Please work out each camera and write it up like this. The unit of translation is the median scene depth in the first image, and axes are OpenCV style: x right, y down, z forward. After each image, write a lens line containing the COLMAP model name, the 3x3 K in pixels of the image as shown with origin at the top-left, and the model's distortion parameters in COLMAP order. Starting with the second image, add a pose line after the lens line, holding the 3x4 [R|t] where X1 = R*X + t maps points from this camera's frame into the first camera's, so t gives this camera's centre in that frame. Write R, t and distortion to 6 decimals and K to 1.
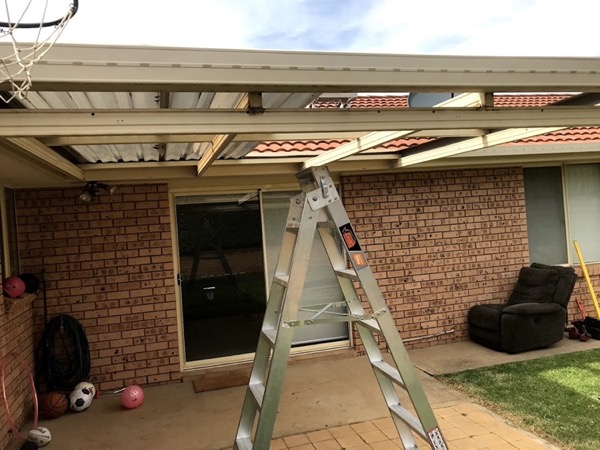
lens RADIAL K [[492.7, 0, 285.2], [0, 492.7, 222.8], [0, 0, 1]] dist [0.041813, -0.010428]
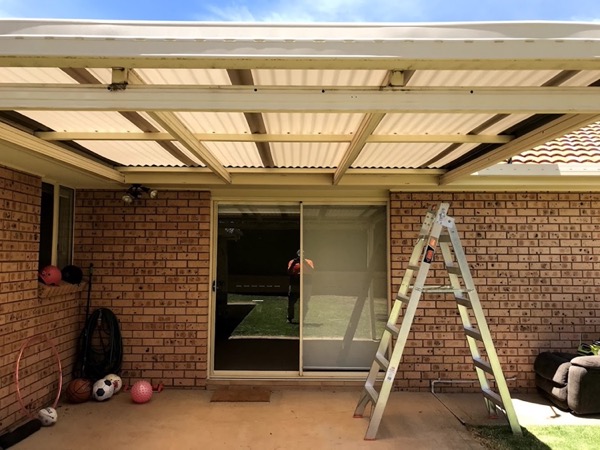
lens RADIAL K [[492.7, 0, 298.7], [0, 492.7, 223.8], [0, 0, 1]] dist [0.041813, -0.010428]
pose [[0.962192, 0.058884, -0.265929, 0.217410], [-0.074448, 0.996029, -0.048820, 0.024310], [0.261999, 0.066772, 0.962756, 0.067806]]
